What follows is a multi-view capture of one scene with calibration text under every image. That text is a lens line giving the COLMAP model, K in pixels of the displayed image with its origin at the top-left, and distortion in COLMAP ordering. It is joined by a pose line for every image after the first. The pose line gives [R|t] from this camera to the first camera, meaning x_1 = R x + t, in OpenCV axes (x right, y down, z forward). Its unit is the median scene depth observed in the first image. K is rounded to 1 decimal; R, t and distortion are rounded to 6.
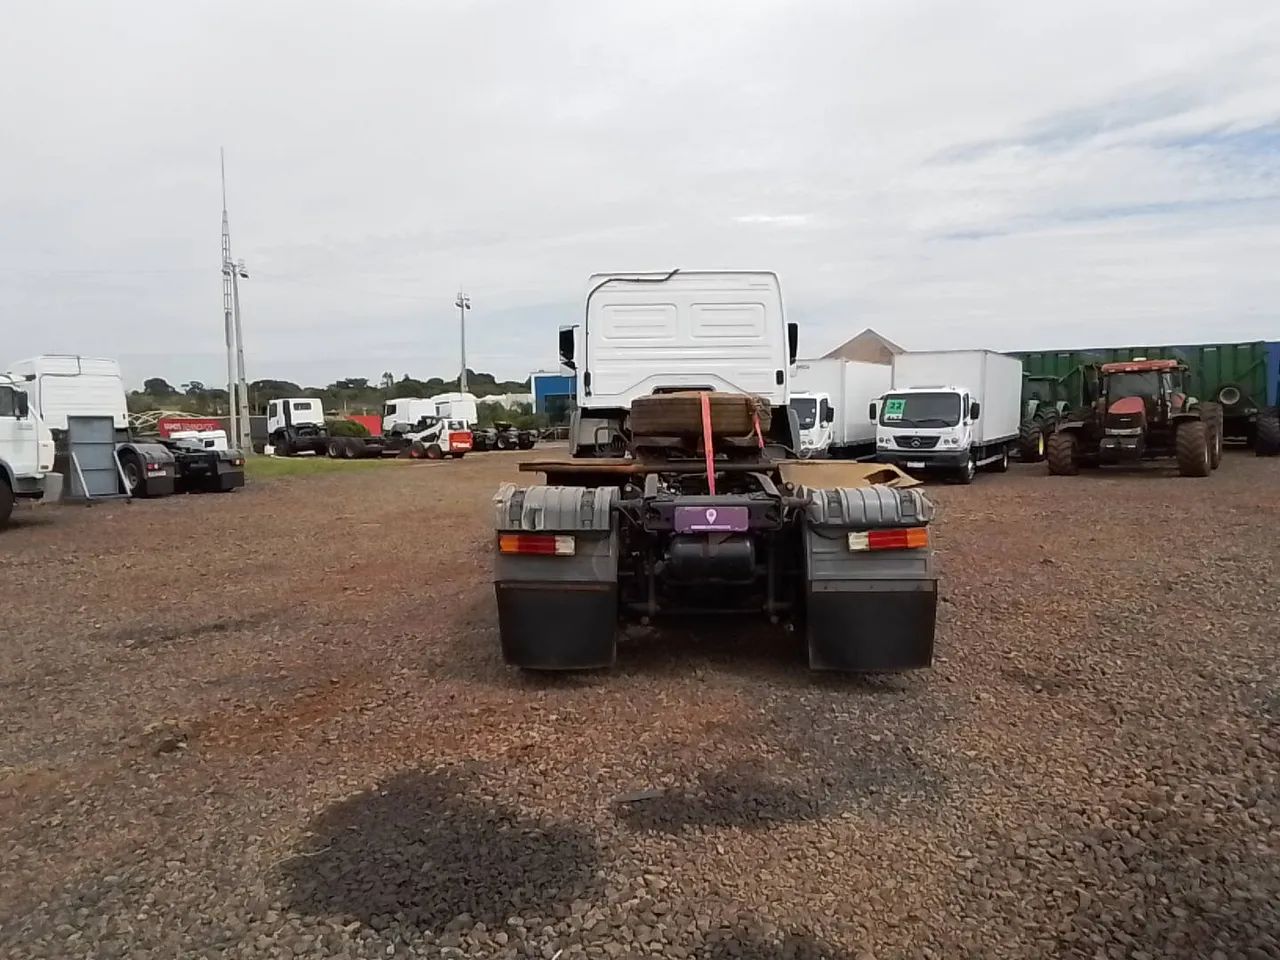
lens RADIAL K [[880.5, 0, 656.3], [0, 880.5, 487.5], [0, 0, 1]] dist [0.071047, -0.061144]
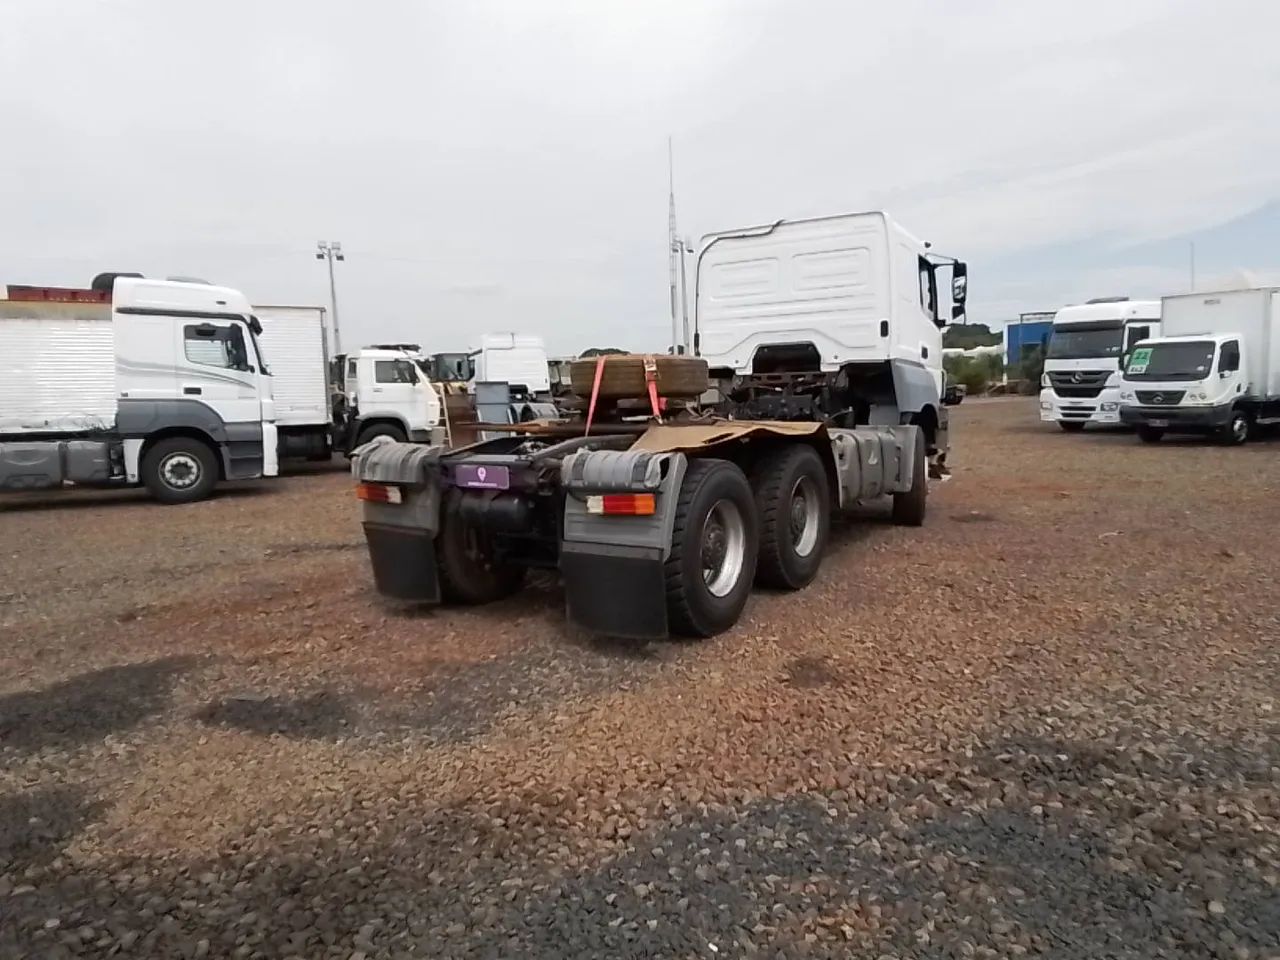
lens RADIAL K [[880.5, 0, 656.3], [0, 880.5, 487.5], [0, 0, 1]] dist [0.071047, -0.061144]
pose [[0.855732, 0.045789, -0.515389, 0.417284], [-0.020091, 0.998266, 0.055331, -0.007973], [0.517029, -0.036994, 0.855168, 0.096601]]
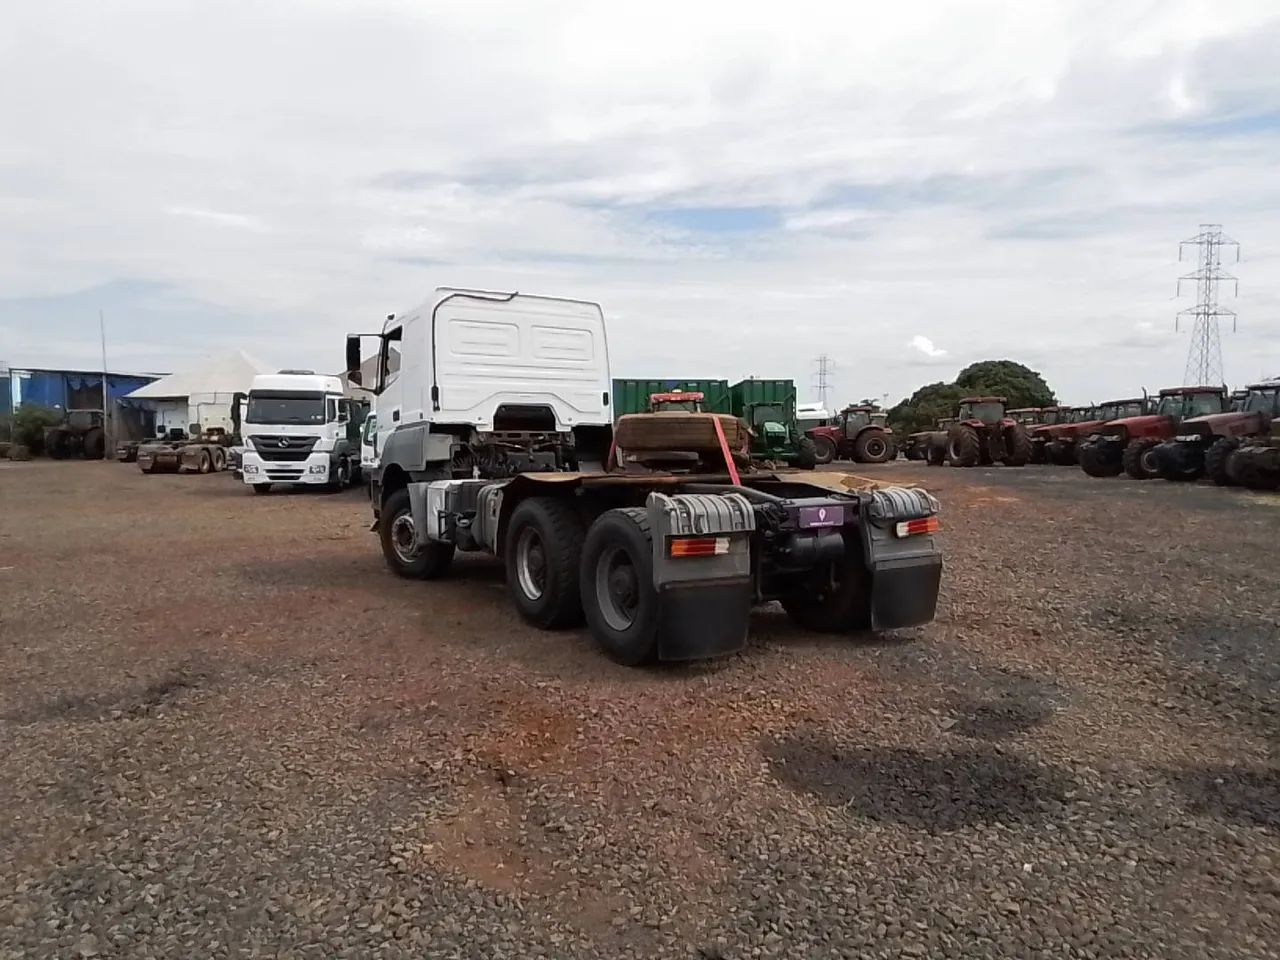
lens RADIAL K [[880.5, 0, 656.3], [0, 880.5, 487.5], [0, 0, 1]] dist [0.071047, -0.061144]
pose [[0.832020, -0.022508, 0.554289, -0.422150], [0.034247, 0.999355, -0.010825, -0.000003], [-0.553688, 0.027989, 0.832254, 0.053175]]
